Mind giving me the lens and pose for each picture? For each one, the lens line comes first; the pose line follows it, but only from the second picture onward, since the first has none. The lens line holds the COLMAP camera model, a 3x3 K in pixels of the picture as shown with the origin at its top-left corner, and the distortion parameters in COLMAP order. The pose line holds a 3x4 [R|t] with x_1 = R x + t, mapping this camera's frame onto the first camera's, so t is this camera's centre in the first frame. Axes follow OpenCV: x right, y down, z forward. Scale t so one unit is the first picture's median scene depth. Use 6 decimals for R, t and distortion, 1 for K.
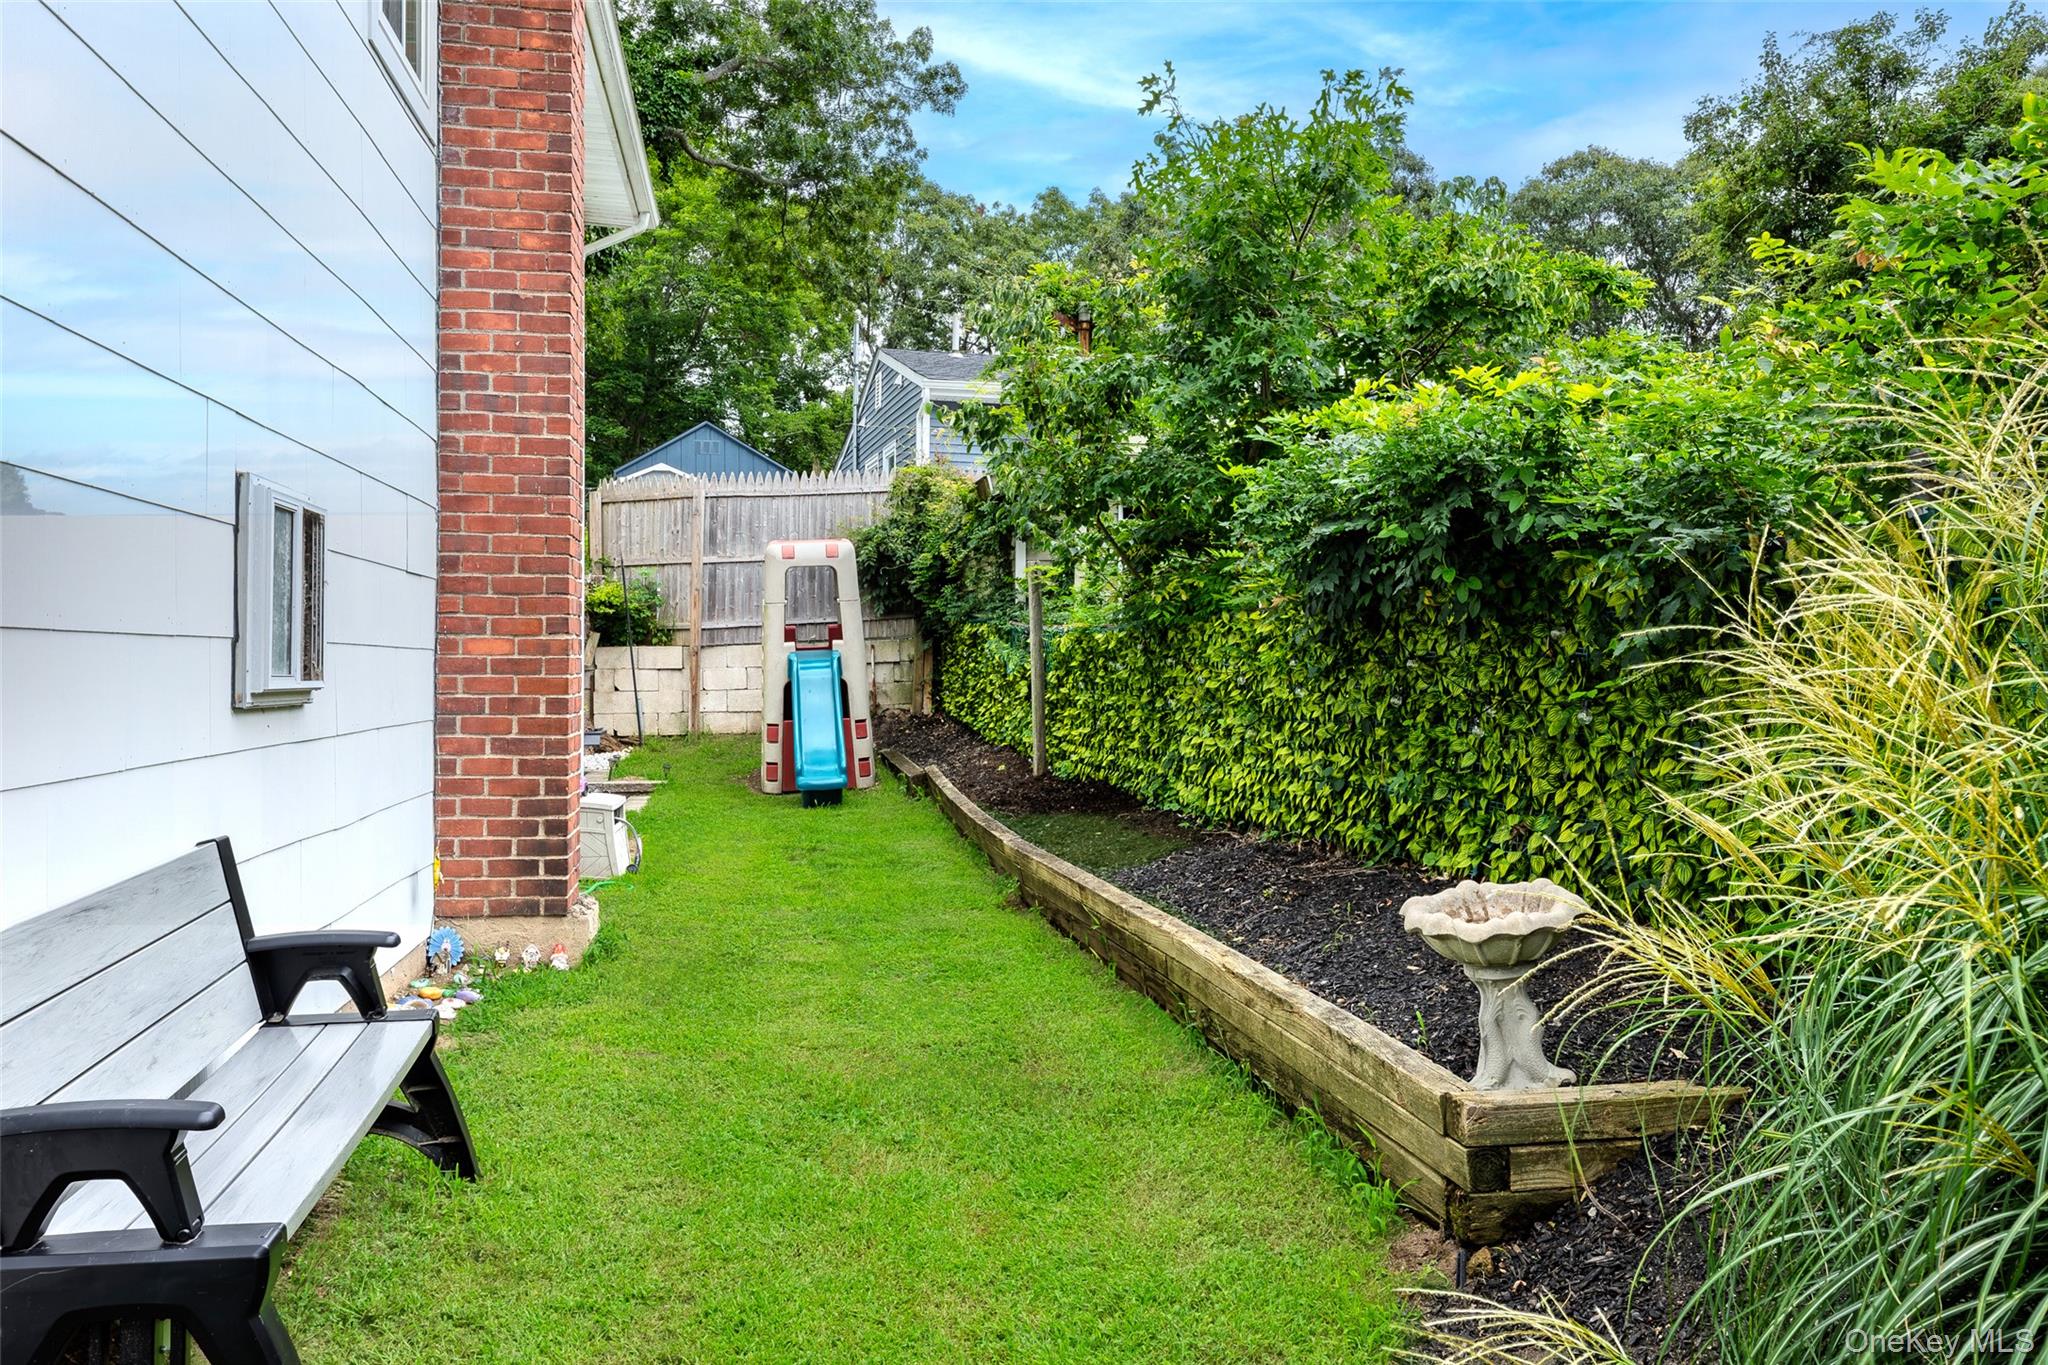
lens RADIAL K [[1528.0, 0, 1024.0], [0, 1528.0, 682.5], [0, 0, 1]] dist [0.001216, 0.000079]
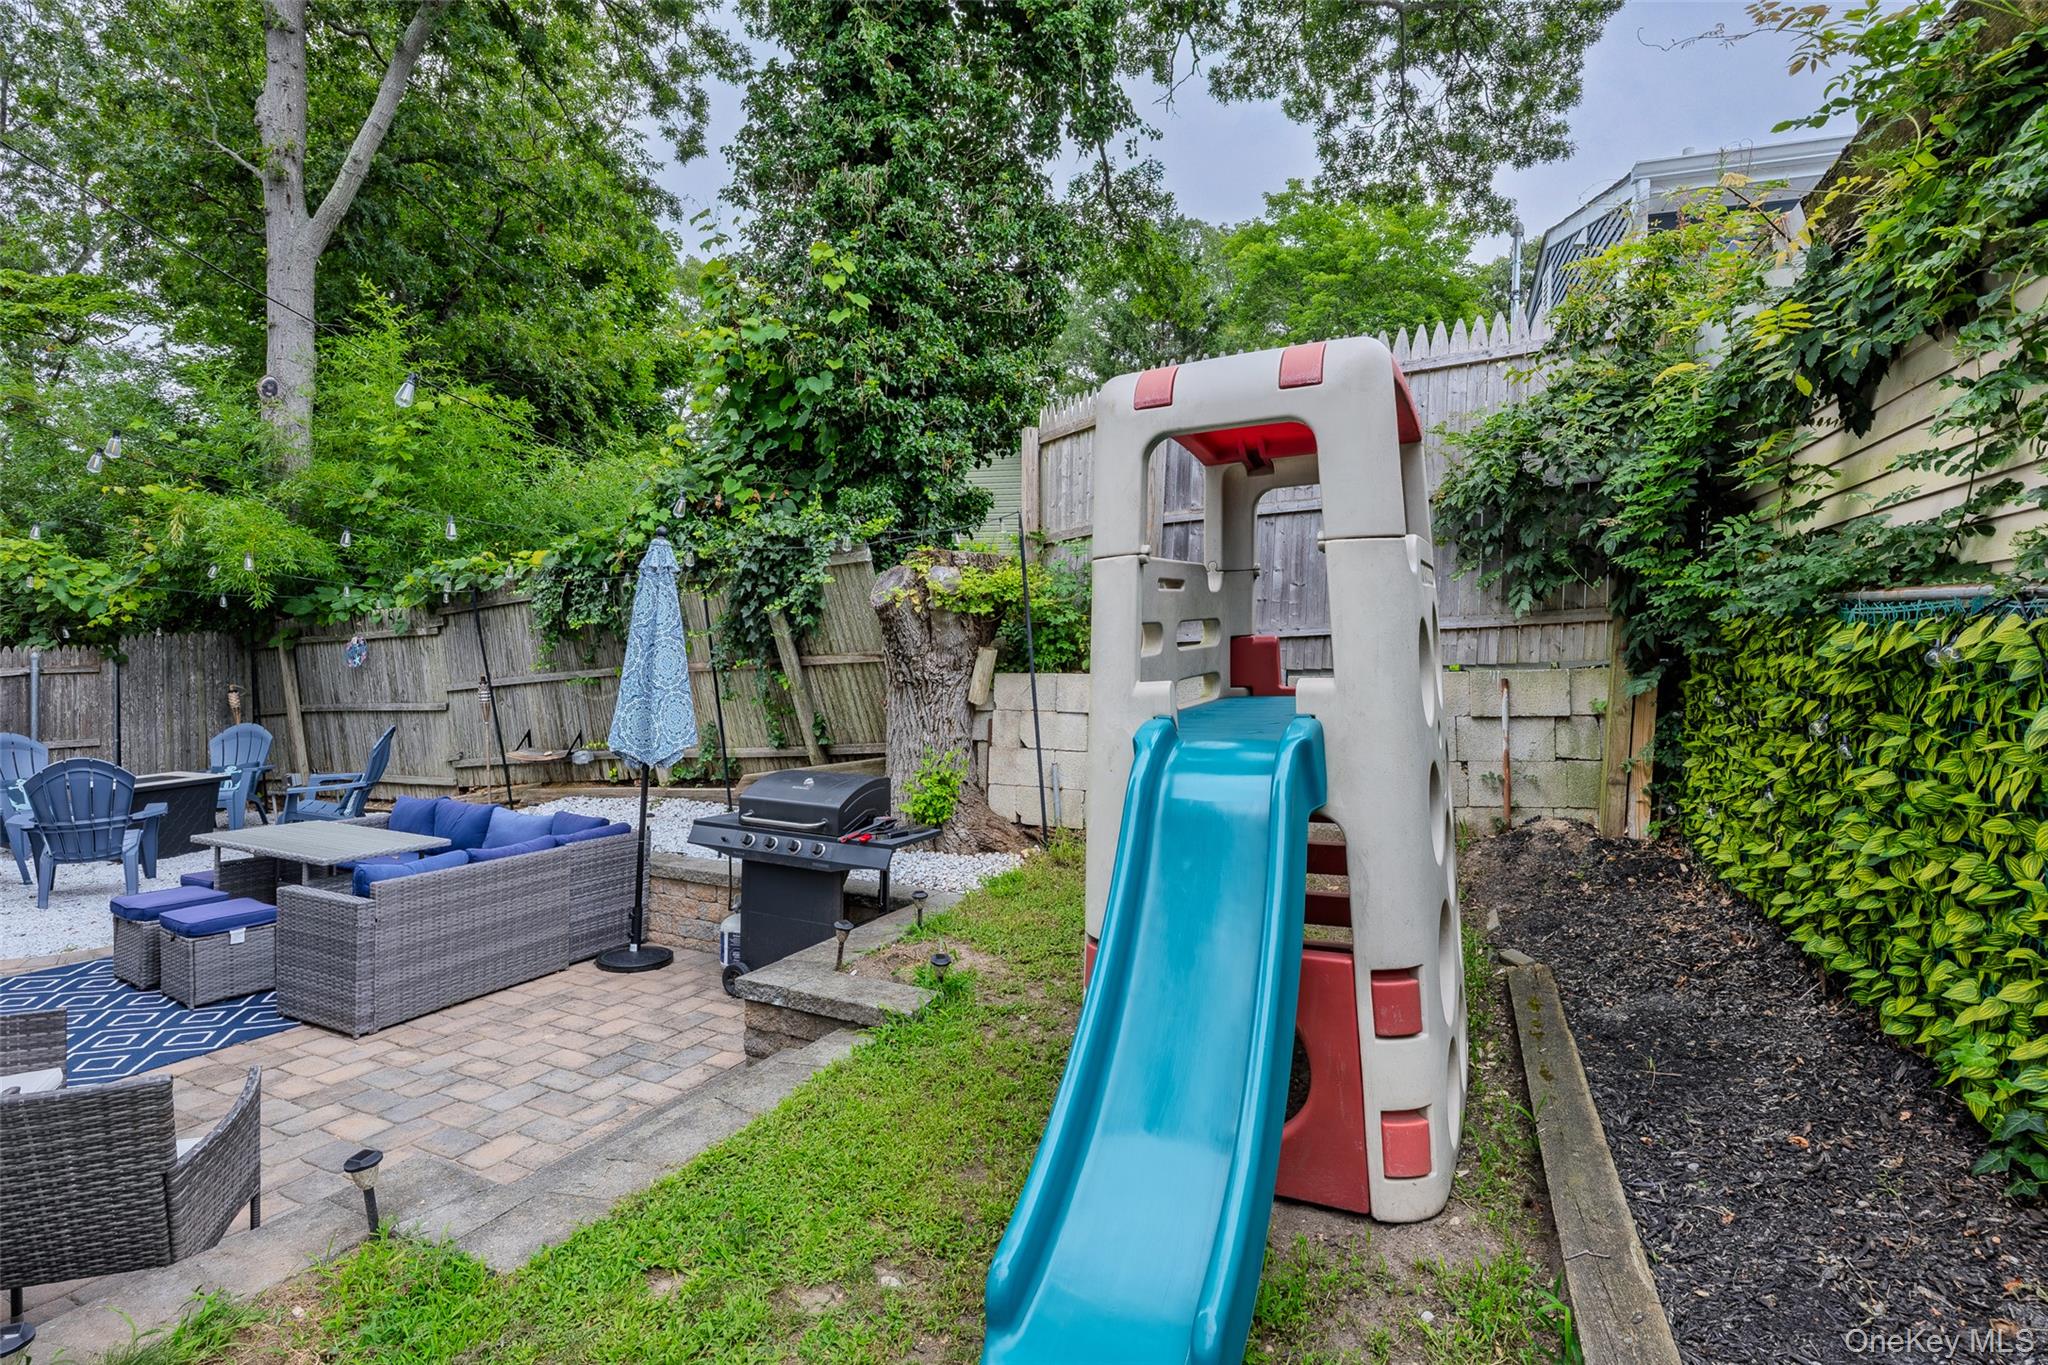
lens RADIAL K [[929.2, 0, 1026.9], [0, 929.2, 676.3], [0, 0, 1]] dist [-0.014132, 0.000599]
pose [[0.814412, 0.020770, -0.579915, -0.056134], [-0.023639, 0.999717, 0.002608, -0.023085], [0.579806, 0.011585, 0.814673, 0.707511]]
